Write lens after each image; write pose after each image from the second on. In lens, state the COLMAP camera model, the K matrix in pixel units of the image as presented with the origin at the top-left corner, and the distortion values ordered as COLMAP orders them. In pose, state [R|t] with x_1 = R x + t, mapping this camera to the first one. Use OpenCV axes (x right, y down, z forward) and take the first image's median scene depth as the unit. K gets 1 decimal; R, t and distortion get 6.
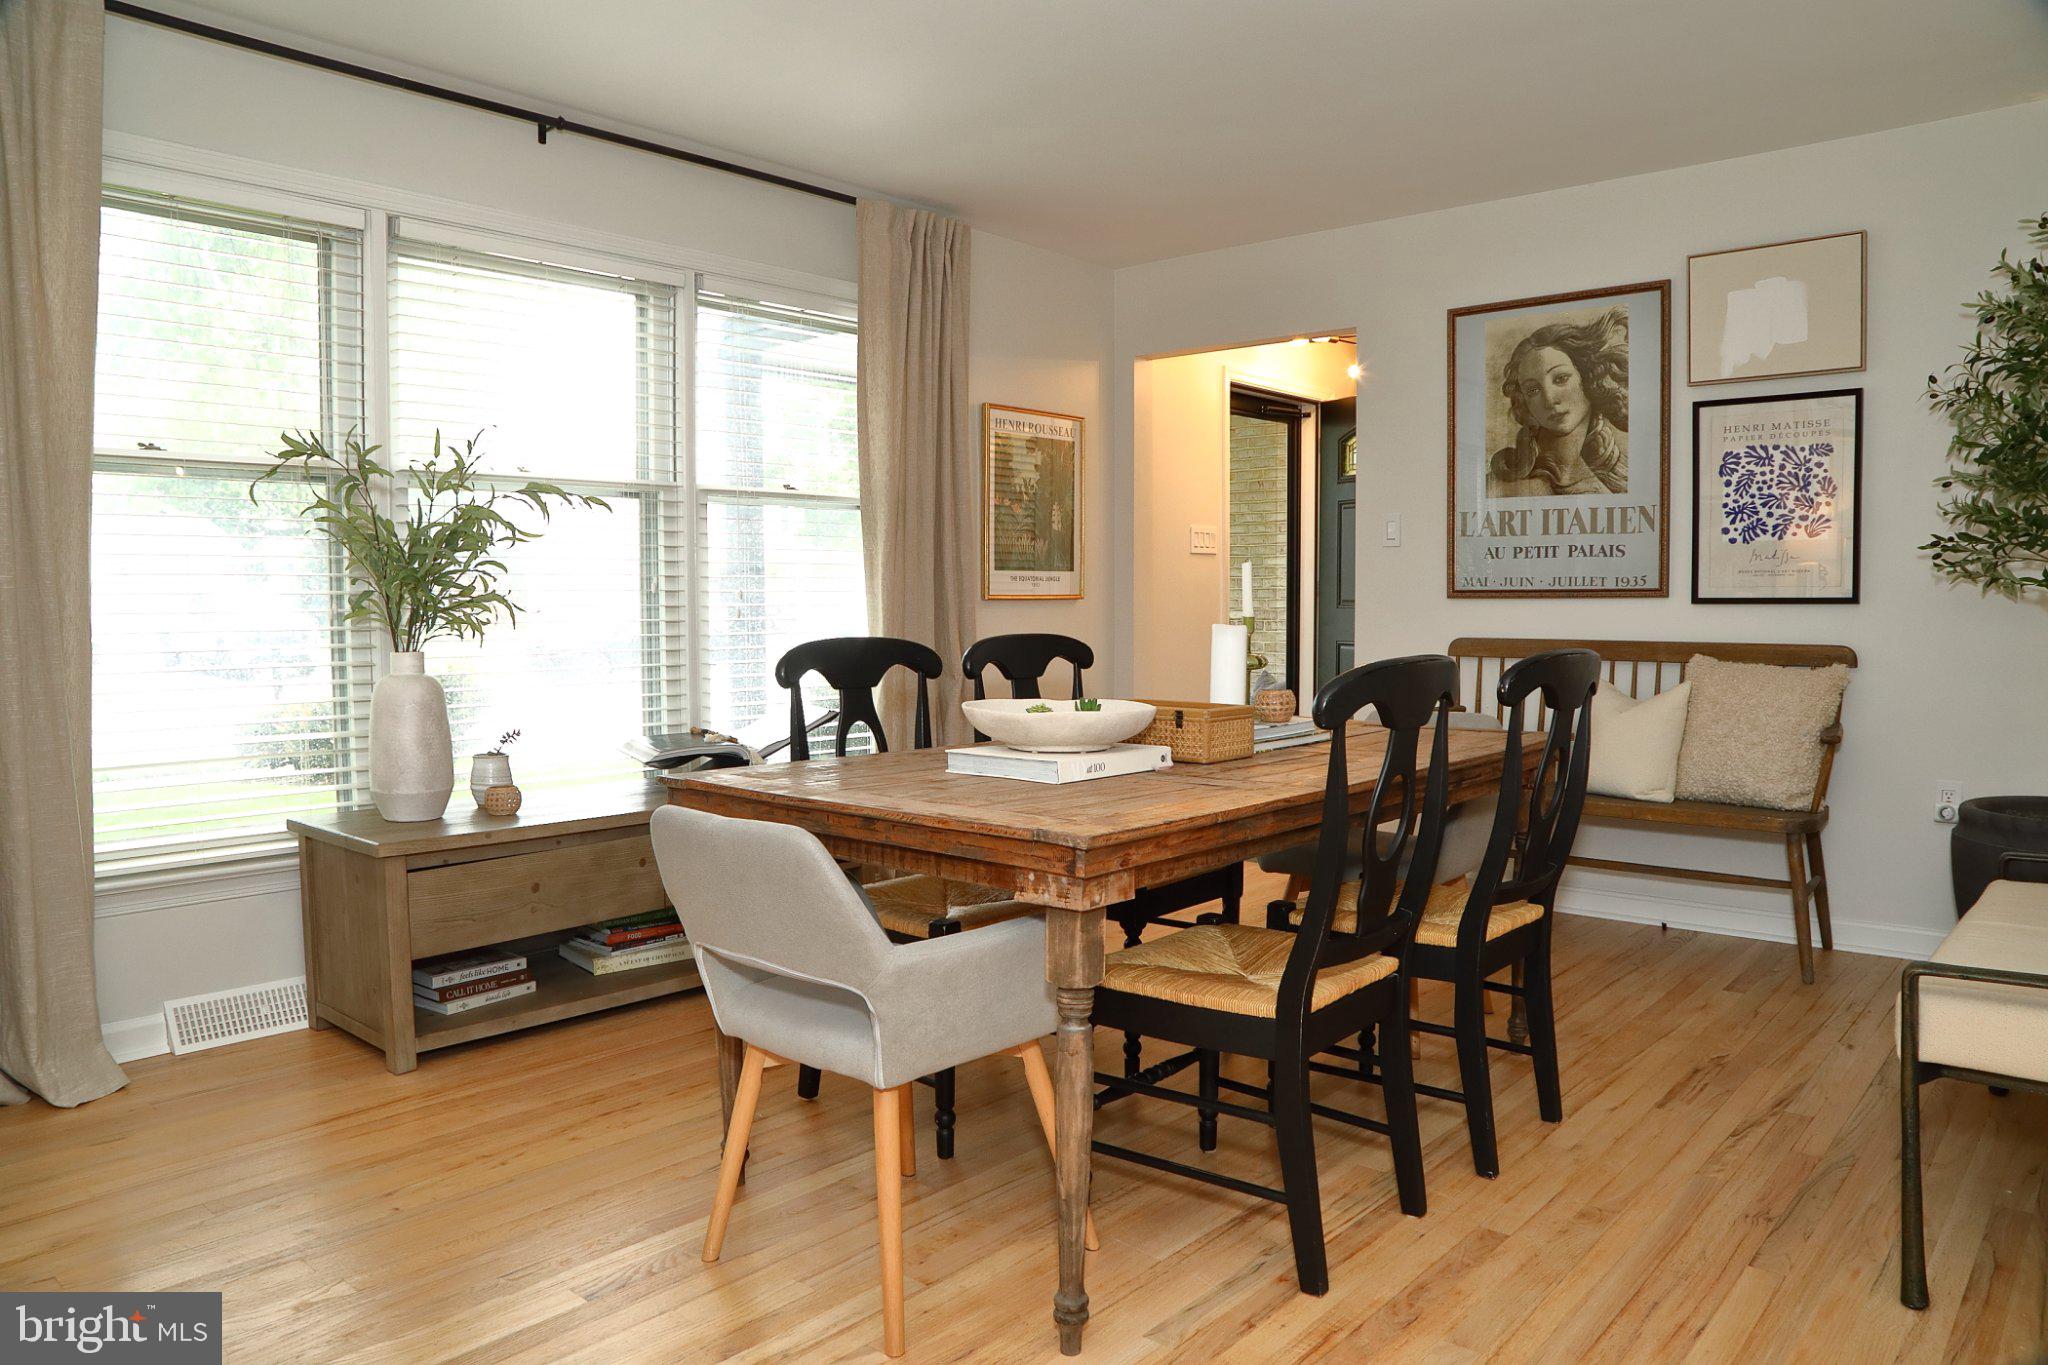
lens RADIAL K [[1403.9, 0, 1026.8], [0, 1403.9, 685.4], [0, 0, 1]] dist [-0.109543, 0.058319]
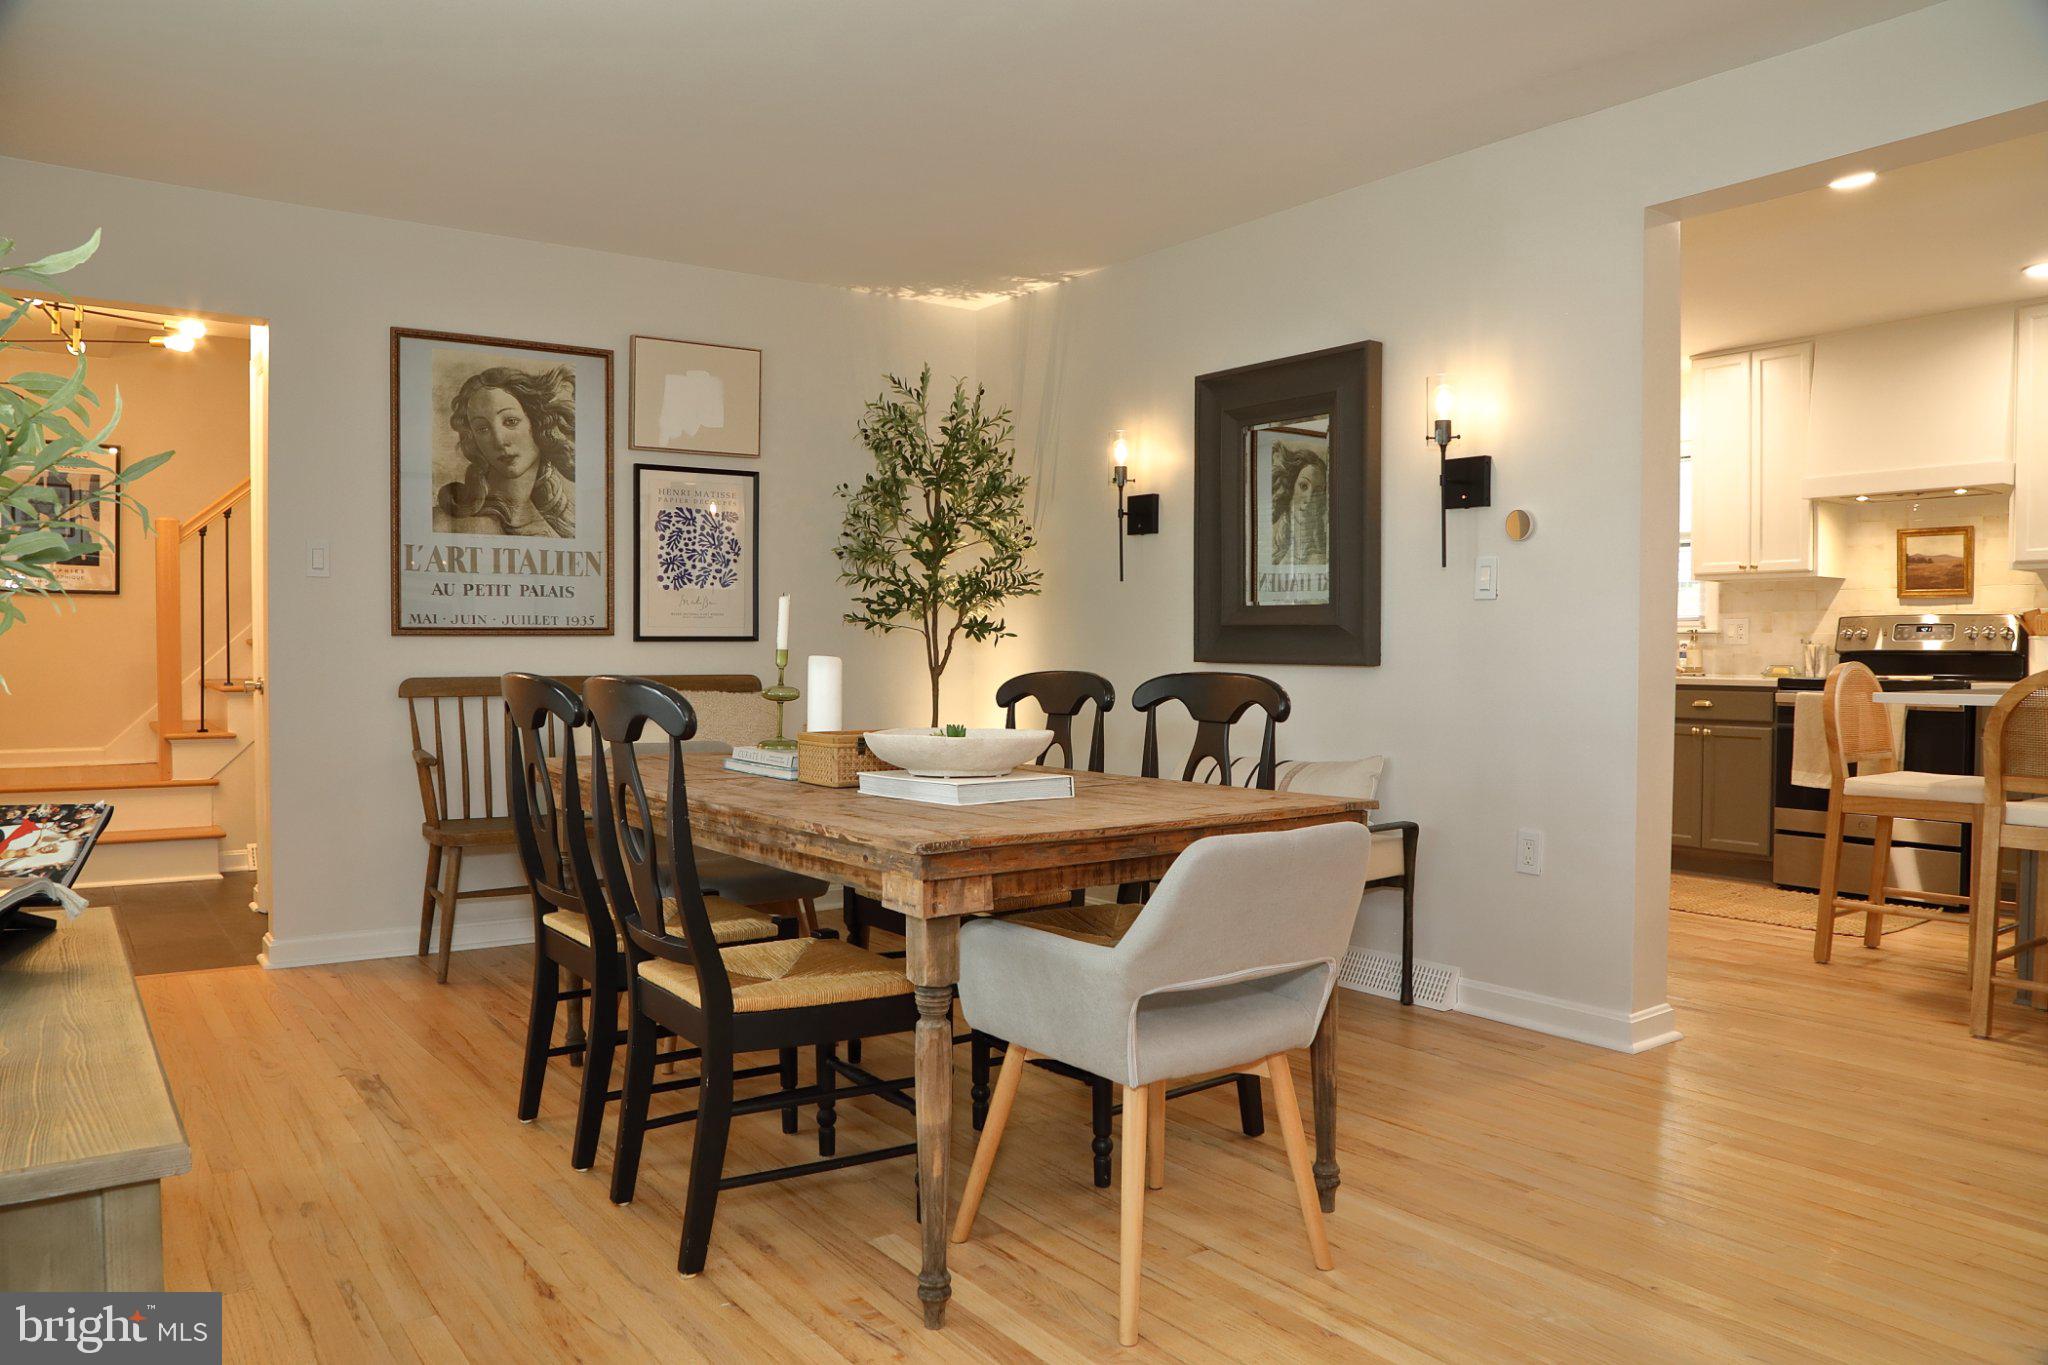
lens RADIAL K [[1403.9, 0, 1036.9], [0, 1403.9, 675.4], [0, 0, 1]] dist [-0.109543, 0.058319]
pose [[0.233090, -0.018315, 0.972283, -0.534159], [0.054191, 0.998514, 0.005818, -0.019780], [-0.970944, 0.051333, 0.233736, 0.400193]]
